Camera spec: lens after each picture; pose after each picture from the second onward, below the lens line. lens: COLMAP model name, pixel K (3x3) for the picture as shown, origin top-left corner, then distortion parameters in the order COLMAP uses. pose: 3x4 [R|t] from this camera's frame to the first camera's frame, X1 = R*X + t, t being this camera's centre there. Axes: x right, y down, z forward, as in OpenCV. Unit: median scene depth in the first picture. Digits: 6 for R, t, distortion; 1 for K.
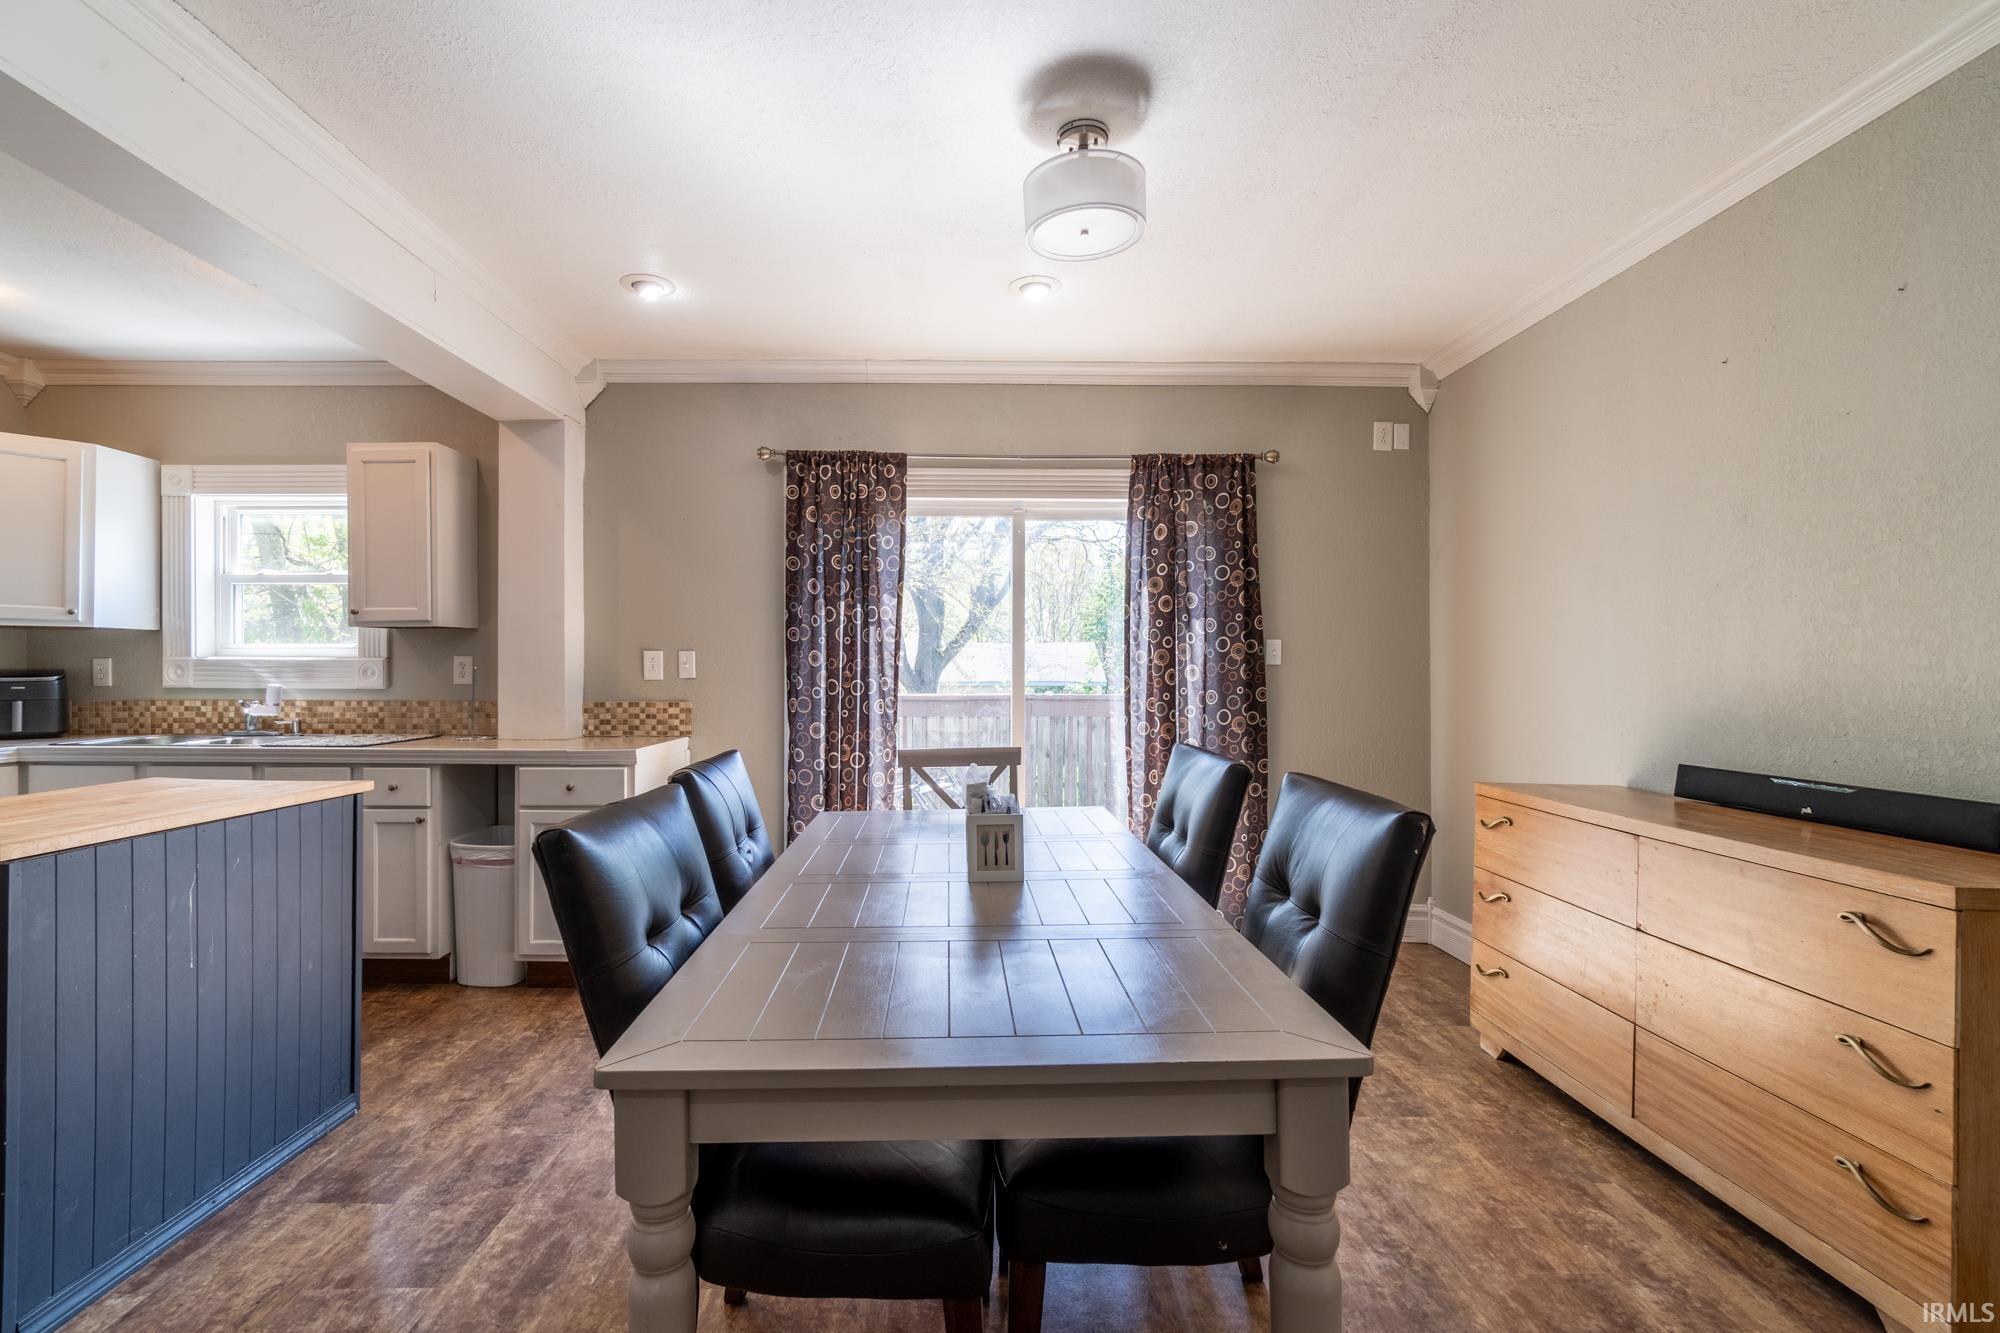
lens RADIAL K [[870.3, 0, 940.9], [0, 870.3, 666.6], [0, 0, 1]] dist [-0.002580, 0.000790]
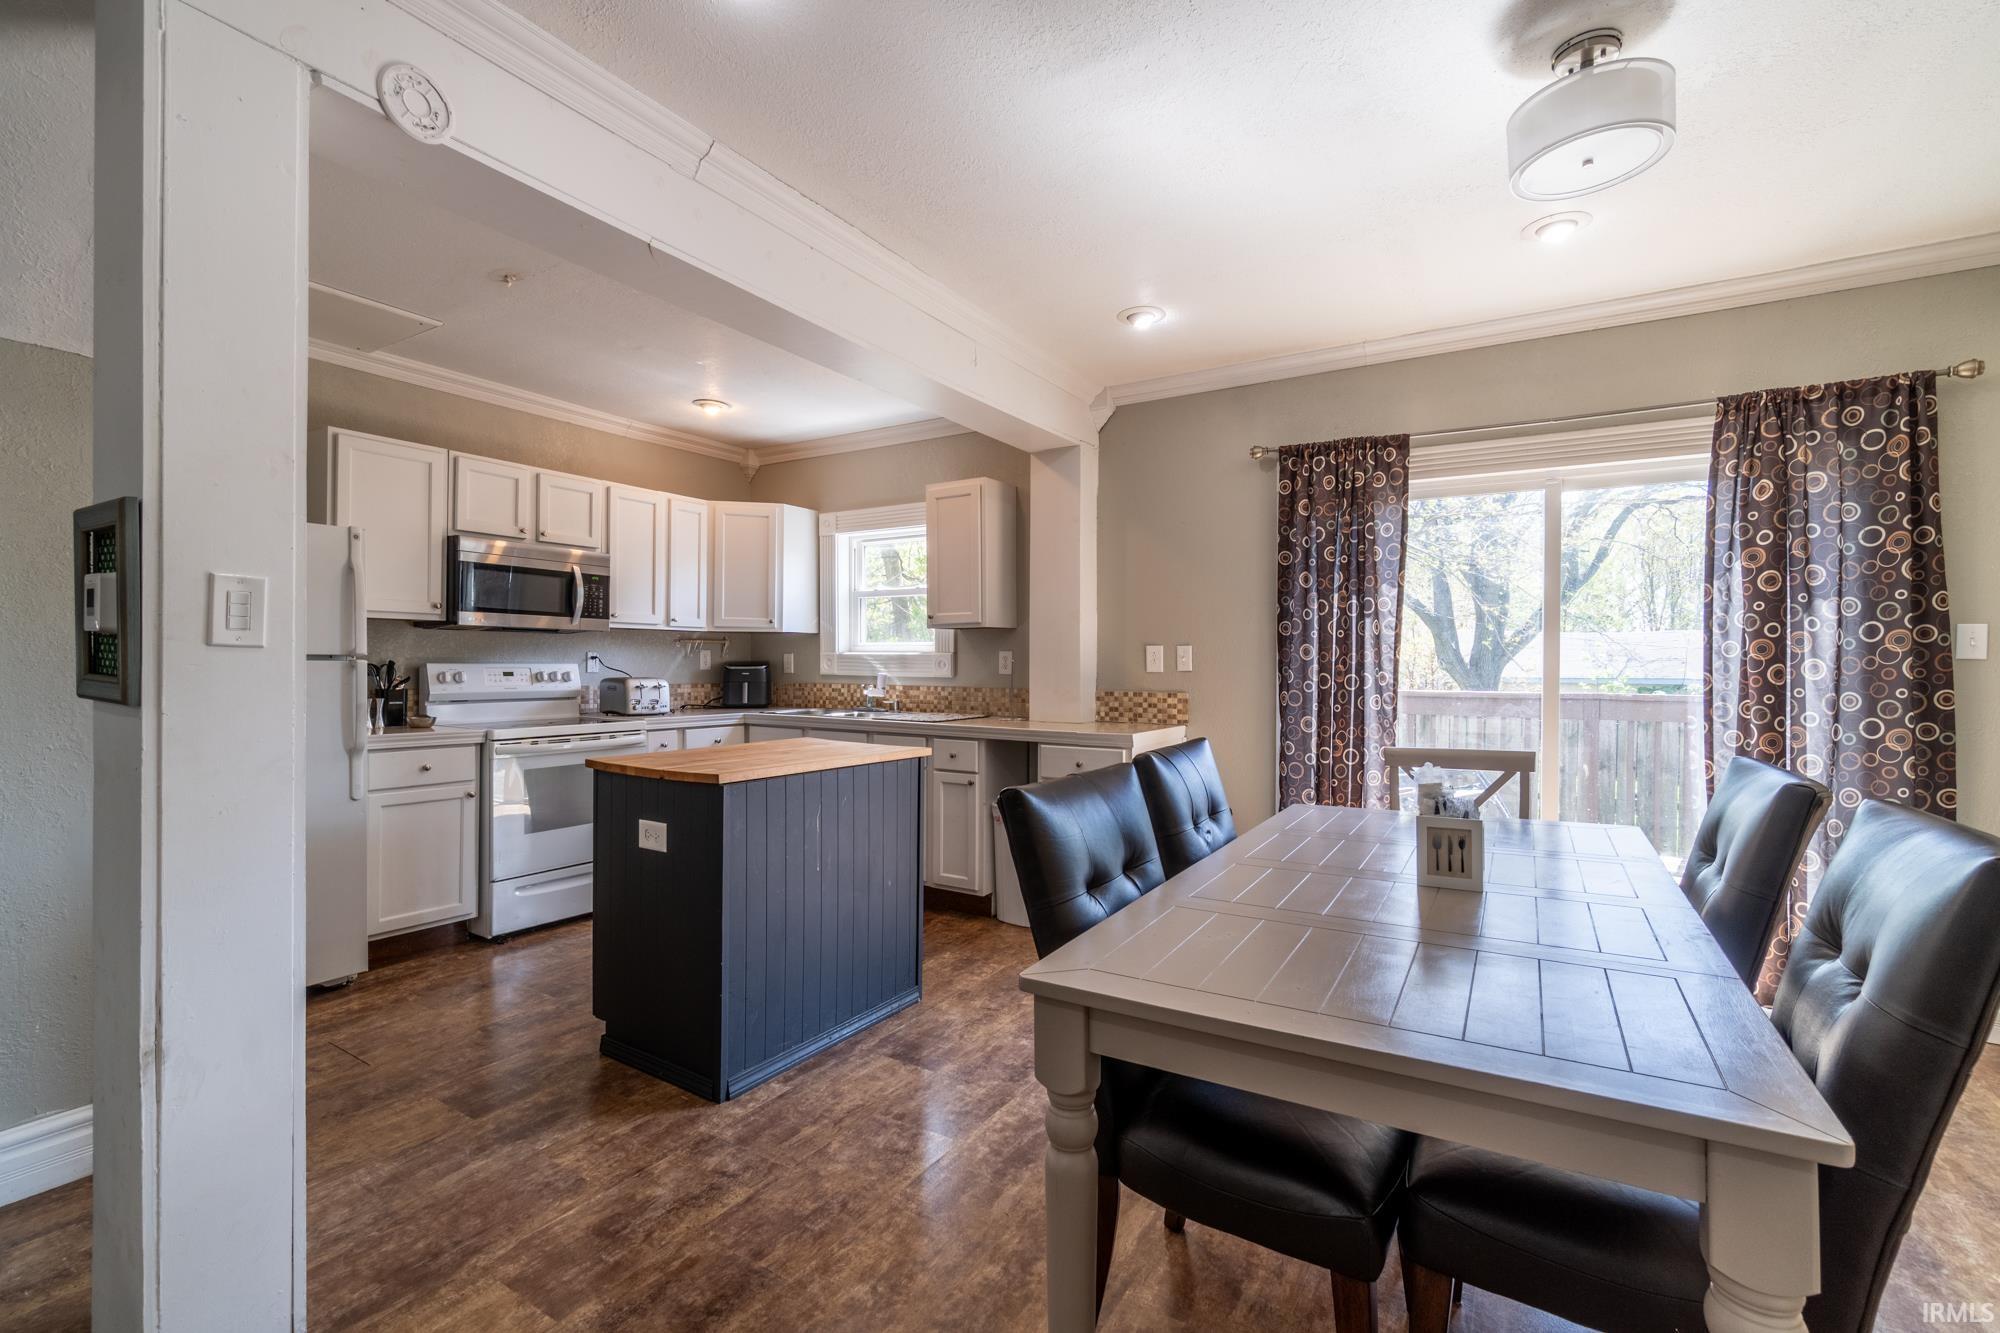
lens RADIAL K [[870.3, 0, 998.3], [0, 870.3, 666.1], [0, 0, 1]] dist [-0.002580, 0.000790]
pose [[0.850968, 0.005480, -0.525189, 0.077305], [-0.001549, 0.999967, 0.007925, -0.000723], [0.525216, -0.005930, 0.850949, -0.033105]]
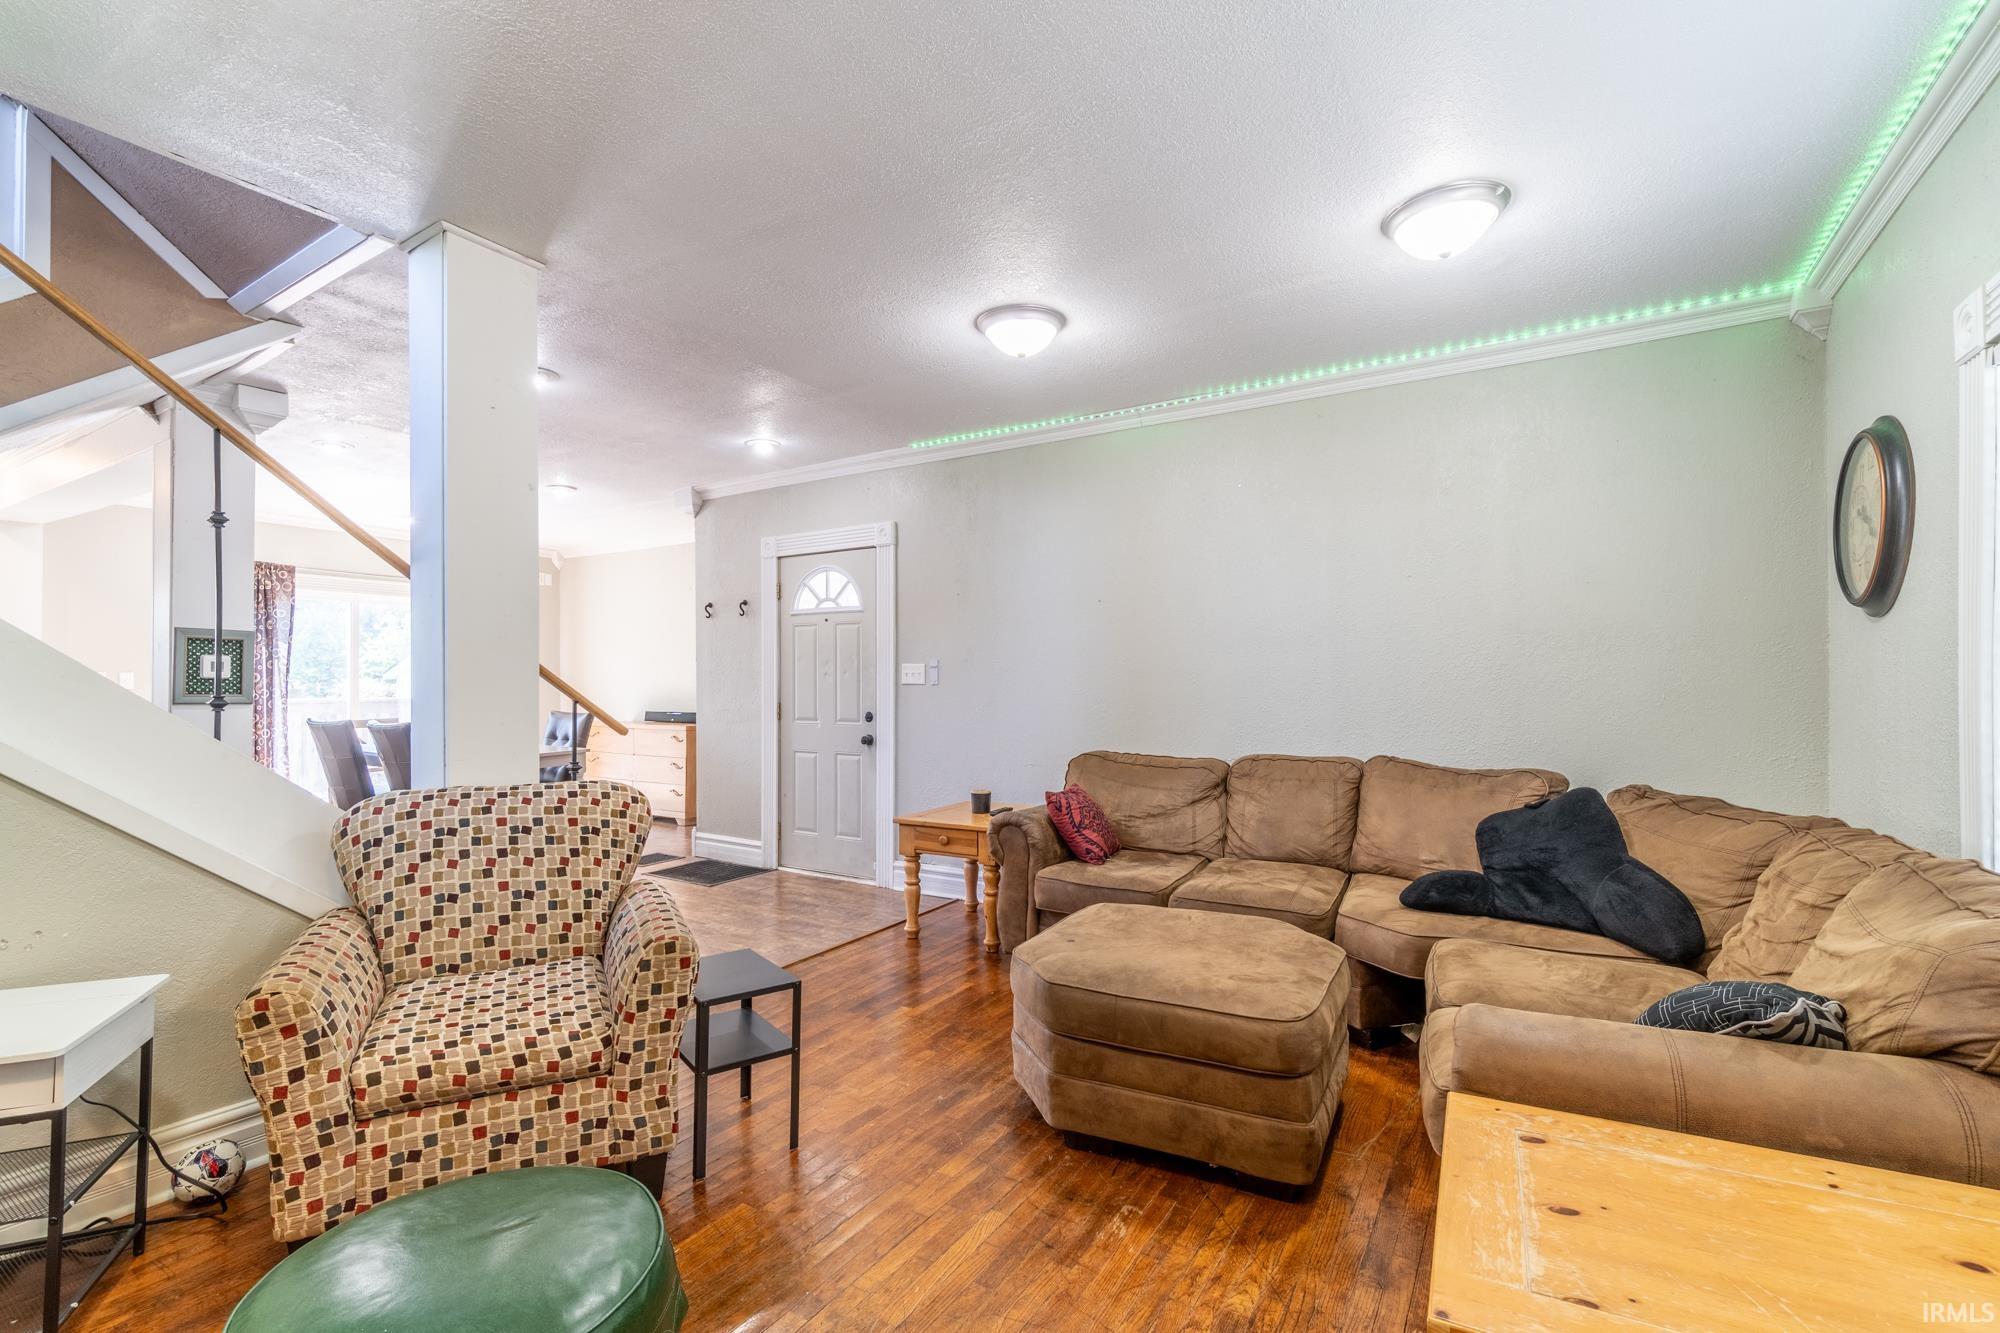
lens RADIAL K [[870.3, 0, 950.0], [0, 870.3, 681.6], [0, 0, 1]] dist [-0.002580, 0.000790]
pose [[0.567230, -0.001557, 0.823558, -0.767780], [-0.005956, 0.999964, 0.005993, -0.019595], [-0.823538, -0.008304, 0.567201, -1.185261]]
